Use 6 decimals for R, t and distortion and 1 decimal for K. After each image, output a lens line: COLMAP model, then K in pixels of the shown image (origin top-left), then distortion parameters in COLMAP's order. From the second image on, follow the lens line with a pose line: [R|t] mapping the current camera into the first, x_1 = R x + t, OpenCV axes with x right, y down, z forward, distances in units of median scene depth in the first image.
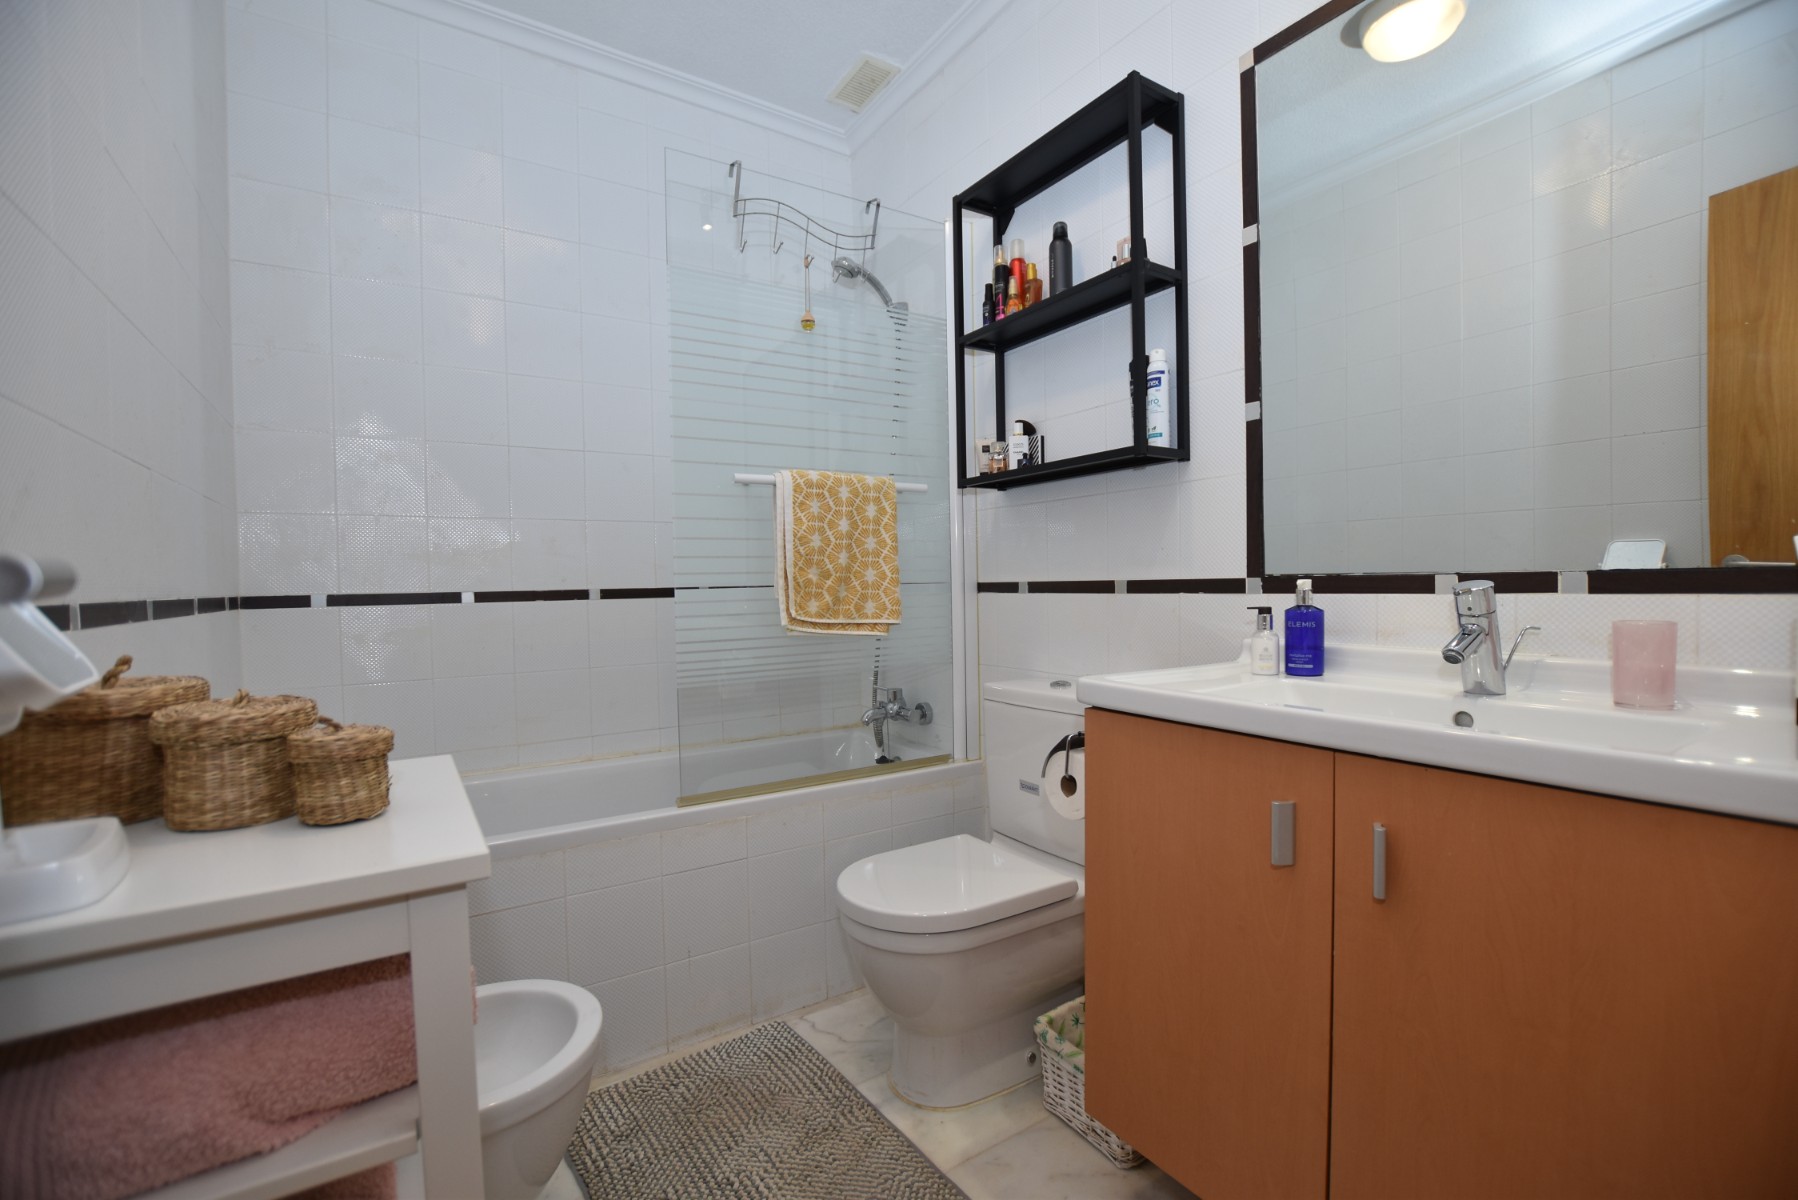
lens RADIAL K [[791.6, 0, 902.6], [0, 791.6, 604.2], [0, 0, 1]] dist [-0.034163, 0.004930]
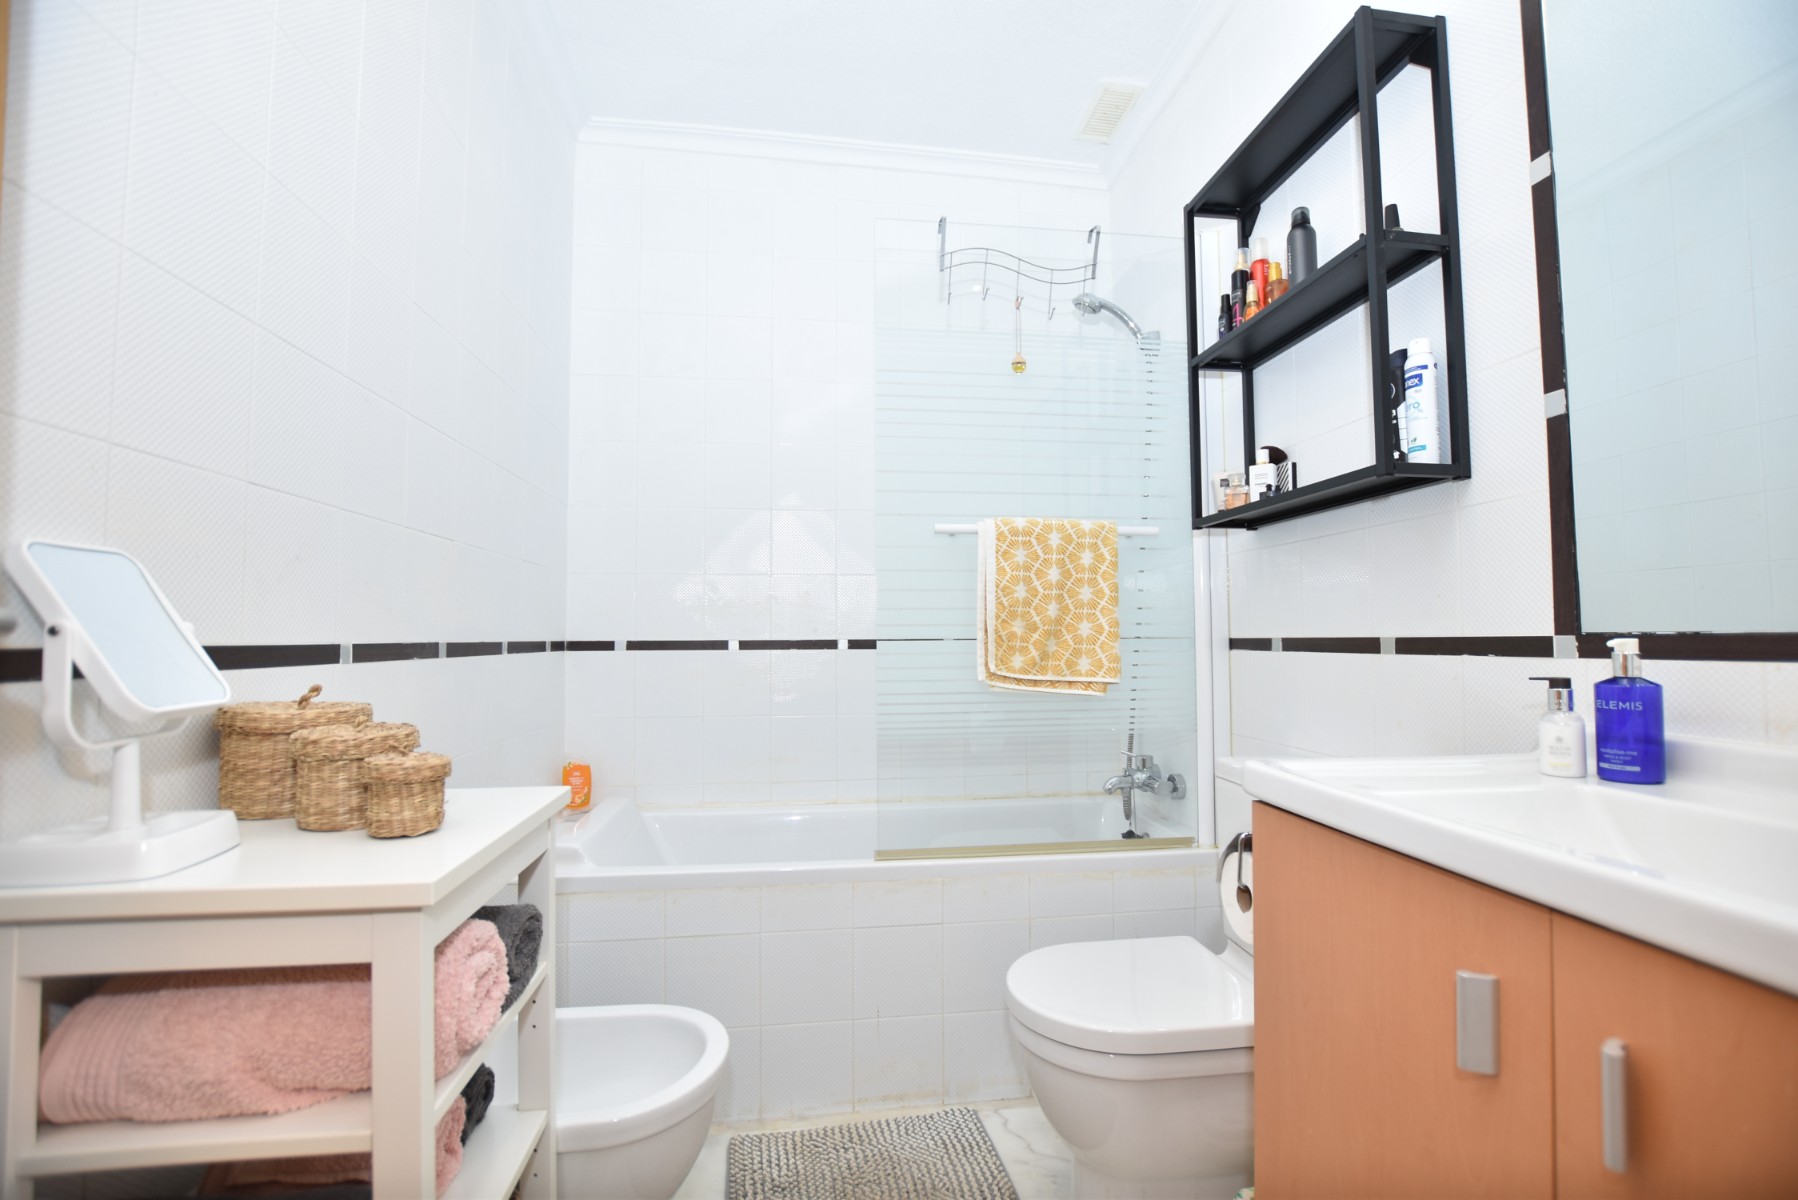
lens RADIAL K [[791.6, 0, 902.6], [0, 791.6, 604.2], [0, 0, 1]] dist [-0.034163, 0.004930]
pose [[0.902628, -0.004935, -0.430393, 0.191049], [-0.023657, 0.997854, -0.061057, -0.004793], [0.429771, 0.065294, 0.900574, 0.106919]]
